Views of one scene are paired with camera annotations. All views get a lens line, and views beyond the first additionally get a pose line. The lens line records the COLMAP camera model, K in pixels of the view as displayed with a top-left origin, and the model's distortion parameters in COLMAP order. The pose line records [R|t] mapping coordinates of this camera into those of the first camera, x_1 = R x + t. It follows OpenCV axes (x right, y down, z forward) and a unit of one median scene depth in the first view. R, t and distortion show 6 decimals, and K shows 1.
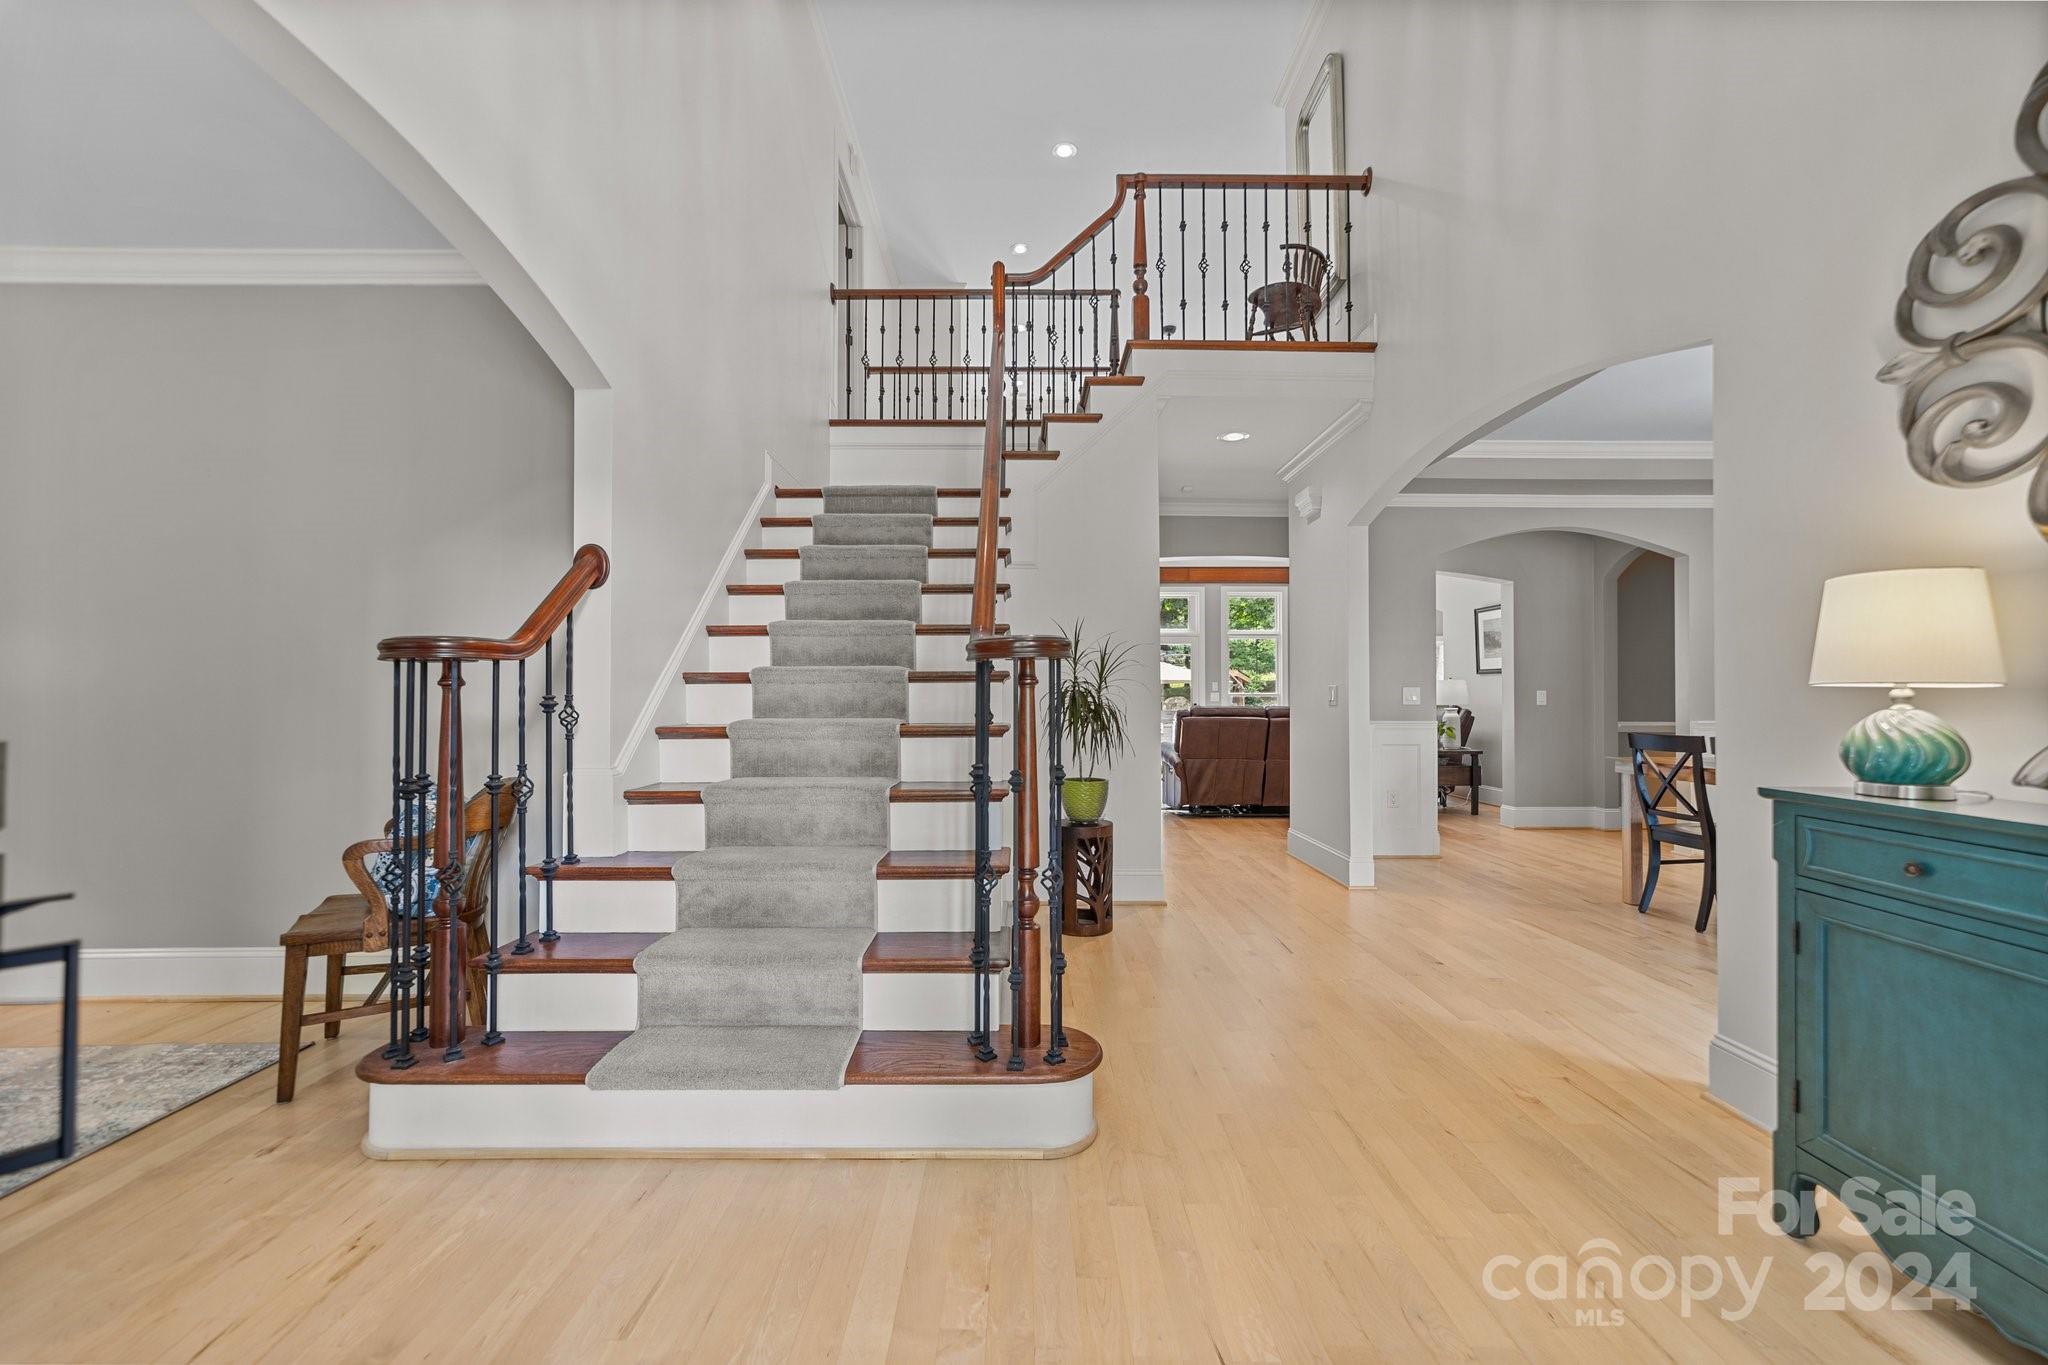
lens RADIAL K [[789.3, 0, 1025.2], [0, 789.3, 688.7], [0, 0, 1]] dist [-0.012845, 0.005077]
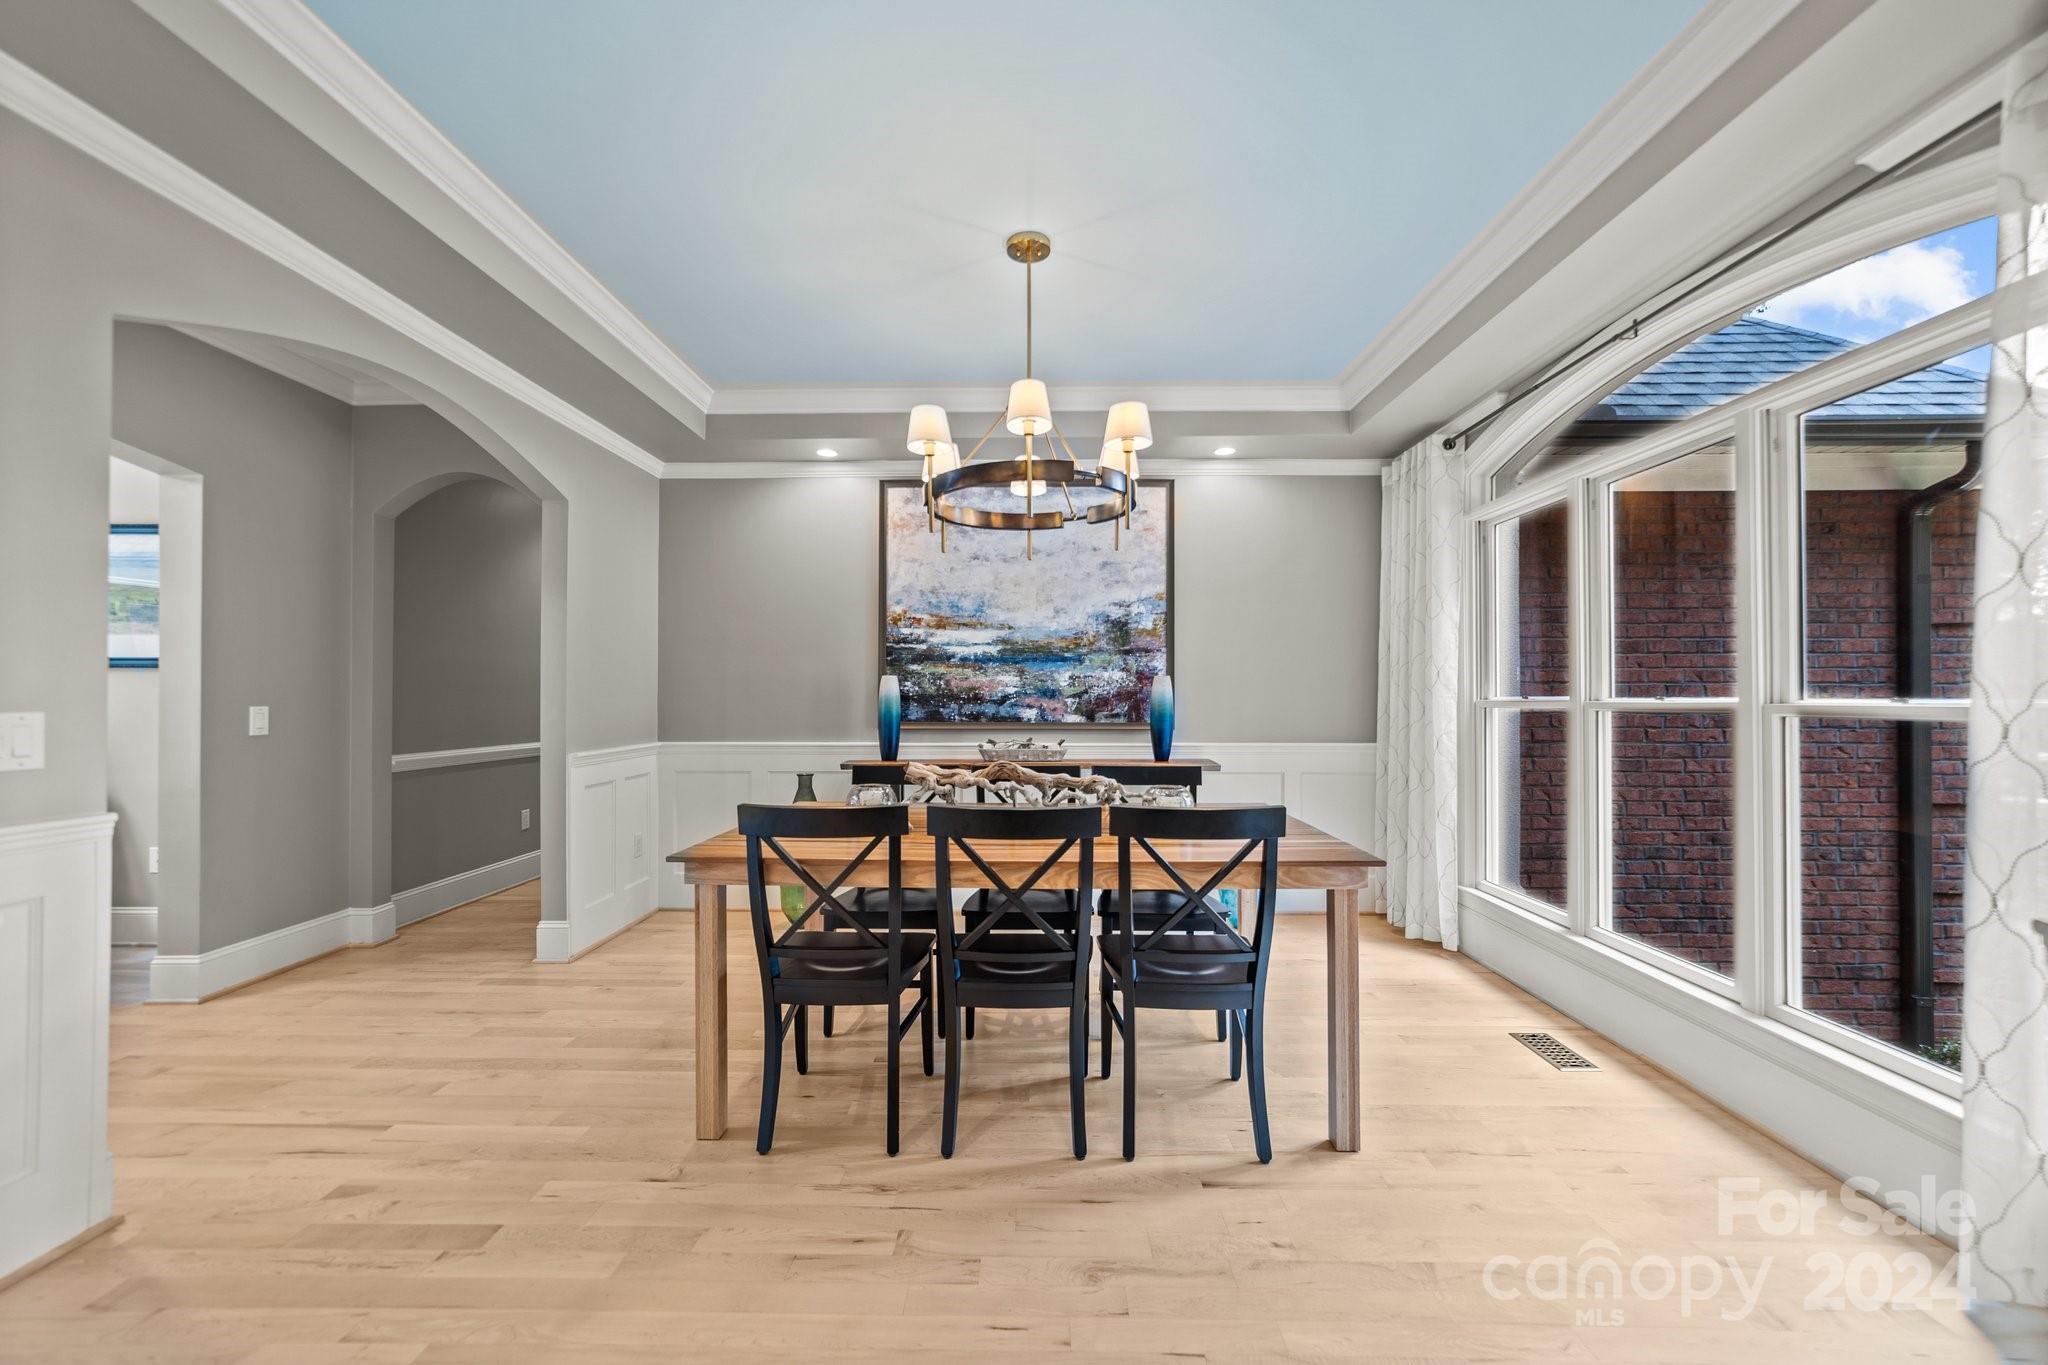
lens RADIAL K [[789.3, 0, 1015.1], [0, 789.3, 697.4], [0, 0, 1]] dist [-0.012845, 0.005077]
pose [[0.017270, -0.003762, 0.999844, 0.163222], [-0.014056, 0.999893, 0.004004, -0.012056], [-0.999752, -0.014123, 0.017215, 0.507060]]
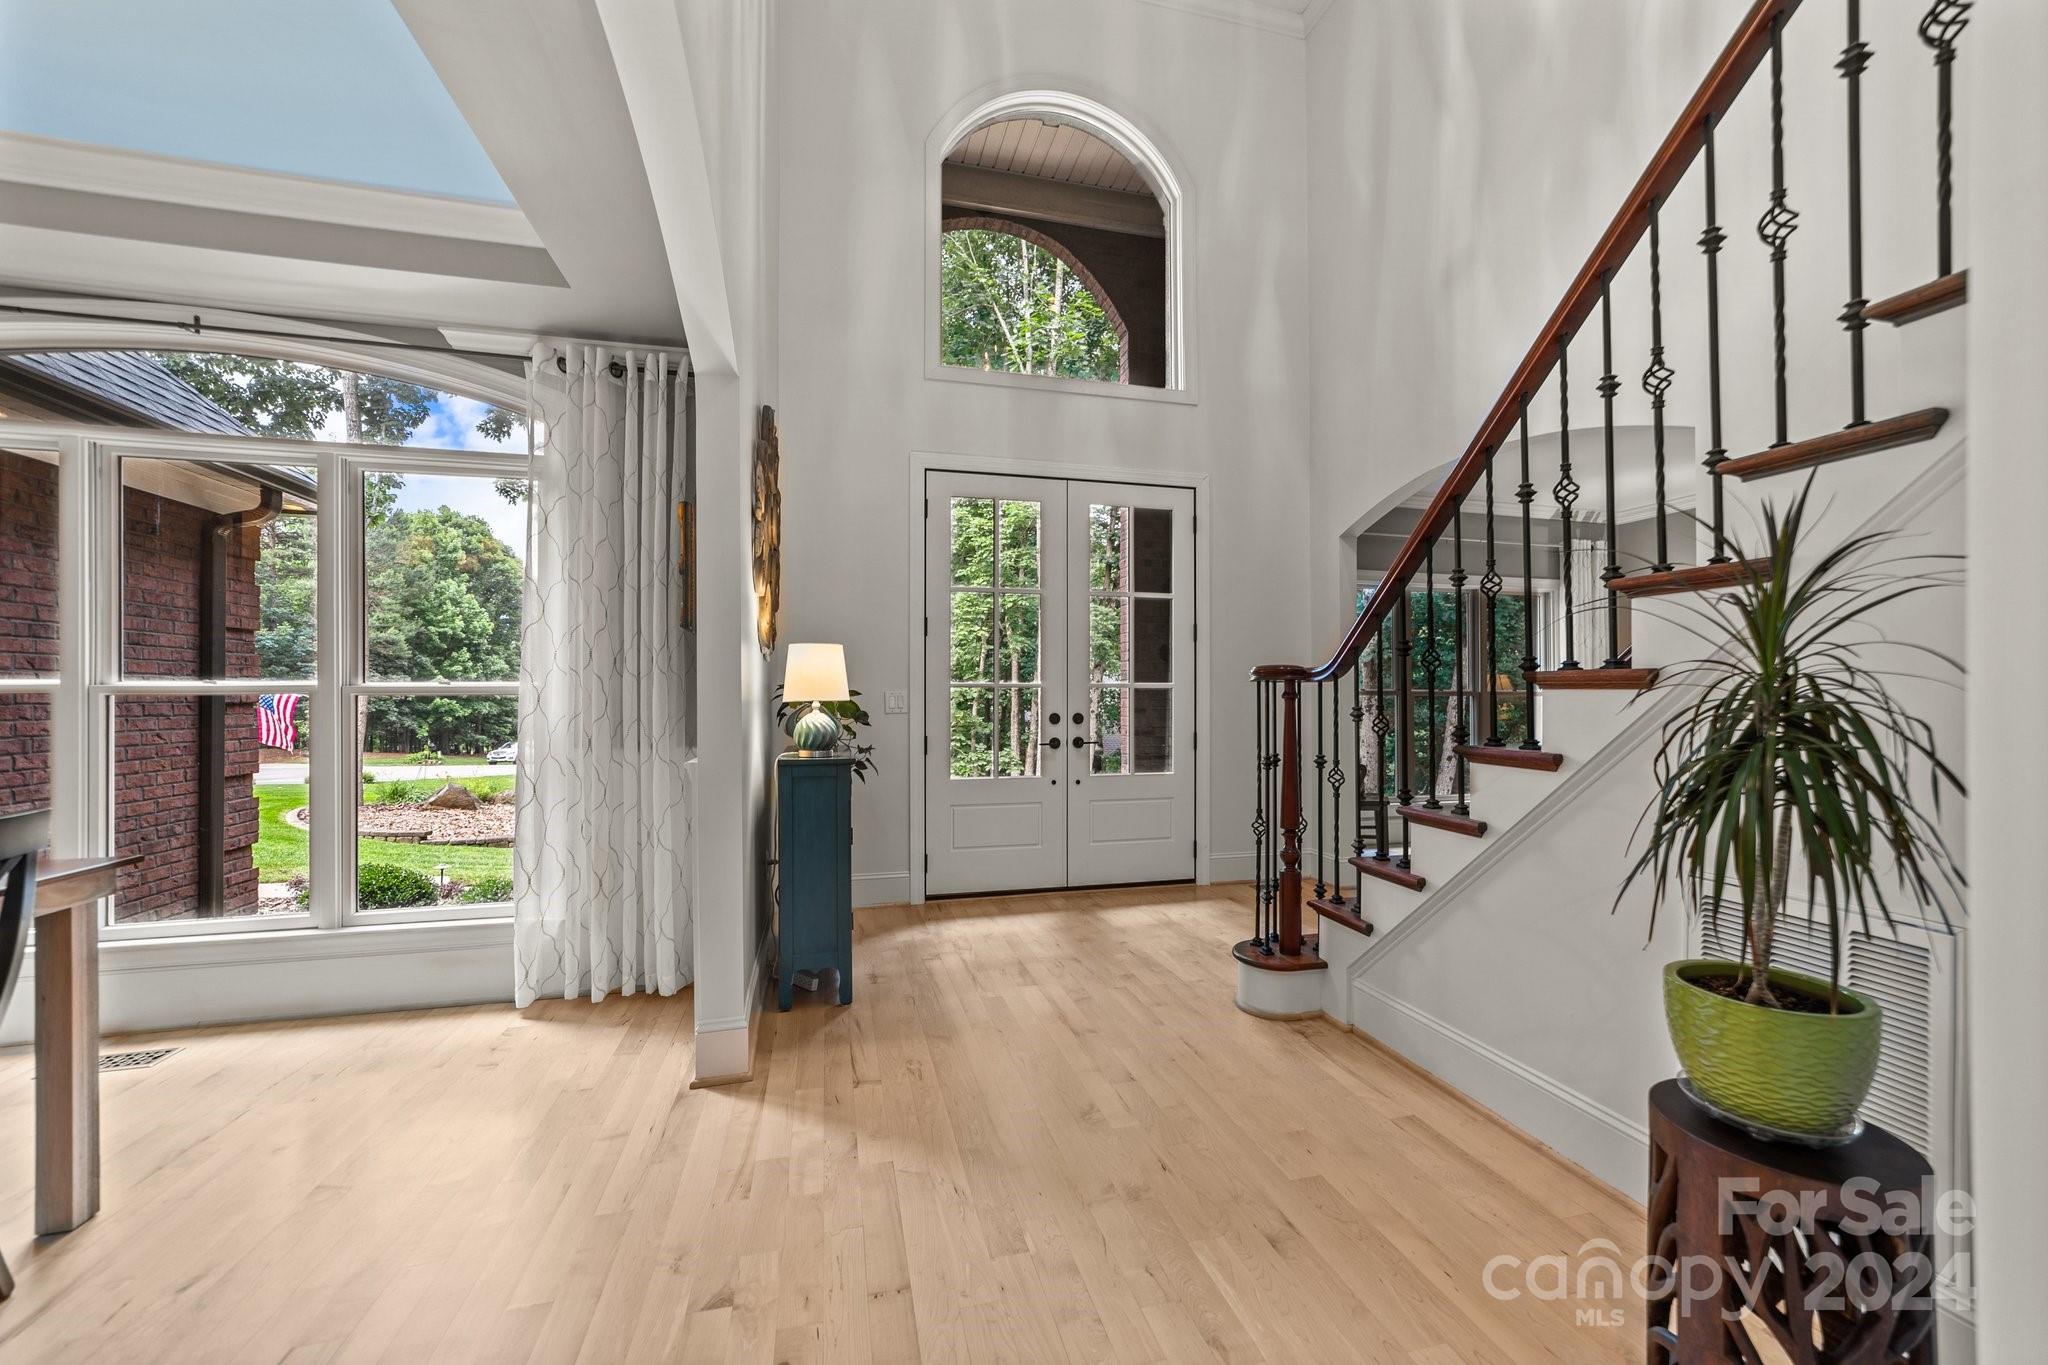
lens RADIAL K [[789.3, 0, 1021.3], [0, 789.3, 689.4], [0, 0, 1]] dist [-0.012845, 0.005077]
pose [[-0.972114, 0.001700, -0.234504, 0.240825], [0.006131, 0.999816, -0.018169, 0.000583], [0.234430, -0.019100, -0.971945, 0.705502]]
